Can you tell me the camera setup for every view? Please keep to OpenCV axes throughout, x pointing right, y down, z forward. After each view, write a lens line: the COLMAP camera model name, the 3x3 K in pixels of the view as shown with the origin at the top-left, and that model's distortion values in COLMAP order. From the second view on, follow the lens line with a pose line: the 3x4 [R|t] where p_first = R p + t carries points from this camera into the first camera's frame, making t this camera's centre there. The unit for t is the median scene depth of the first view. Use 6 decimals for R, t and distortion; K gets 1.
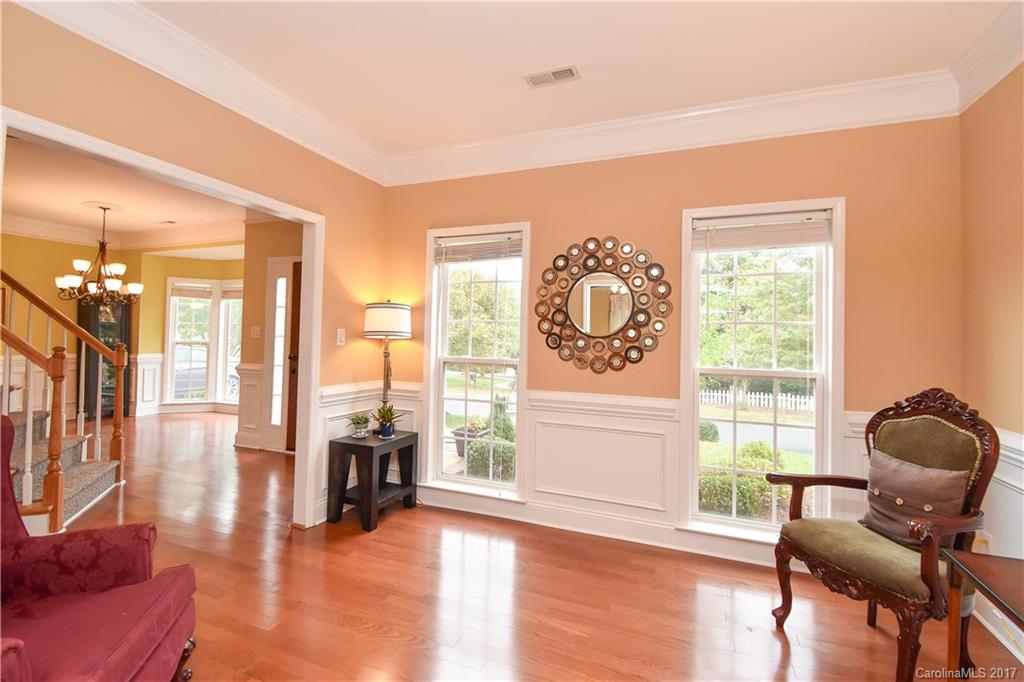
lens RADIAL K [[467.2, 0, 509.9], [0, 467.2, 327.3], [0, 0, 1]] dist [0.015562, -0.017170]
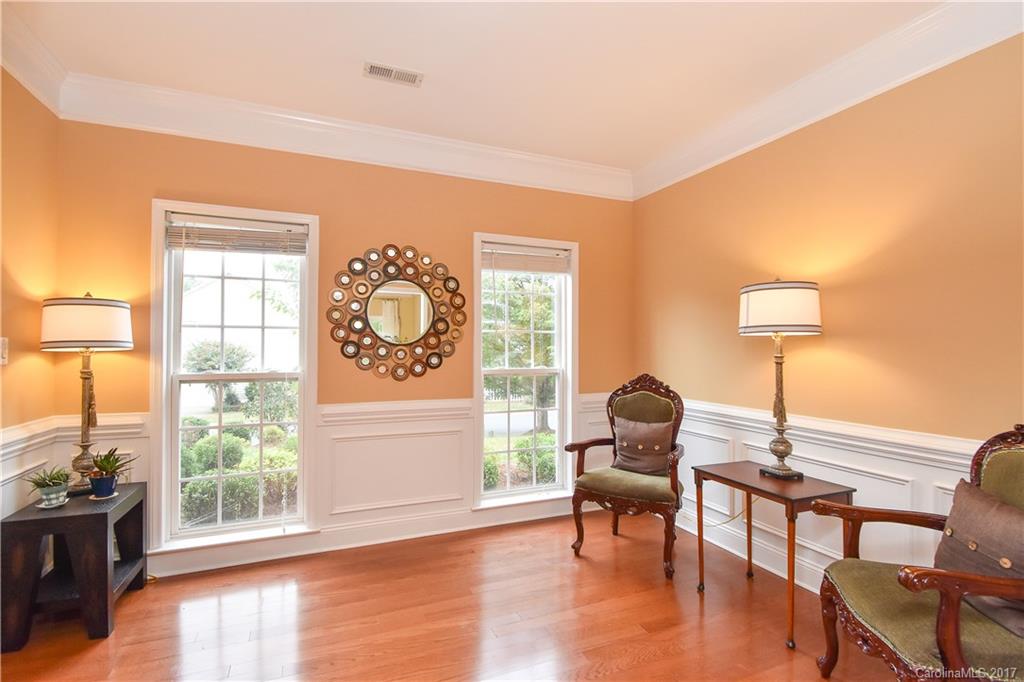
lens RADIAL K [[458.3, 0, 512.0], [0, 458.3, 341.0], [0, 0, 1]] dist [0.000695, 0.000174]
pose [[0.715317, -0.008720, 0.698746, -0.327892], [-0.003269, 0.999869, 0.015825, -0.003360], [-0.698793, -0.013604, 0.715195, 0.125590]]
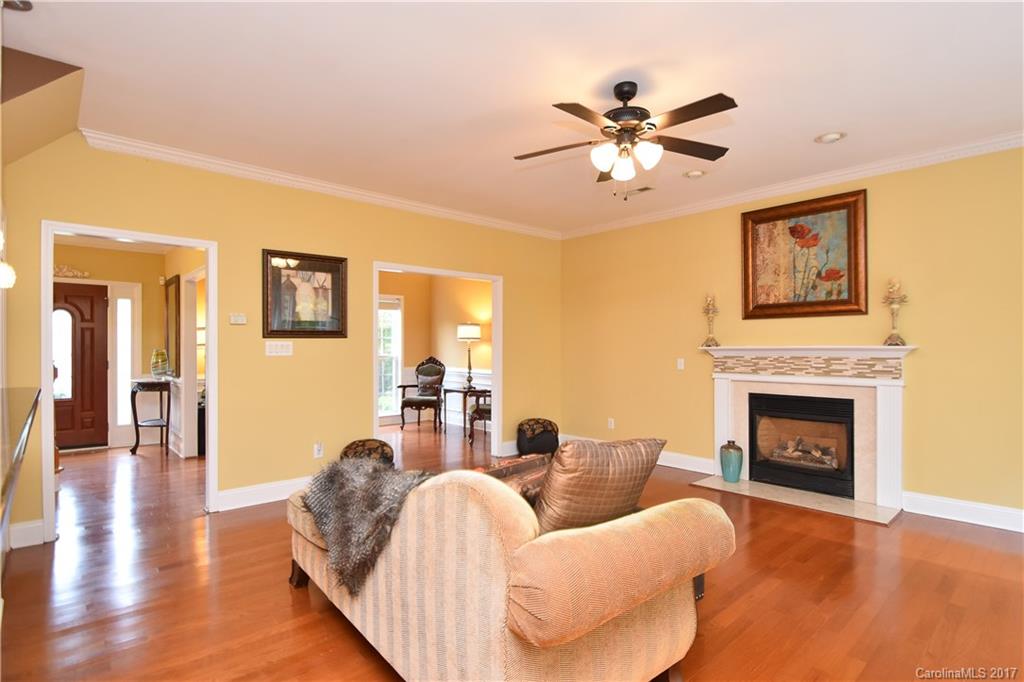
lens RADIAL K [[513.1, 0, 498.3], [0, 513.1, 353.1], [0, 0, 1]] dist [-0.010504, 0.000114]
pose [[0.463819, -0.035162, 0.885232, -1.599679], [-0.011109, 0.998903, 0.045497, -0.059151], [-0.885860, -0.030936, 0.462919, -0.890525]]
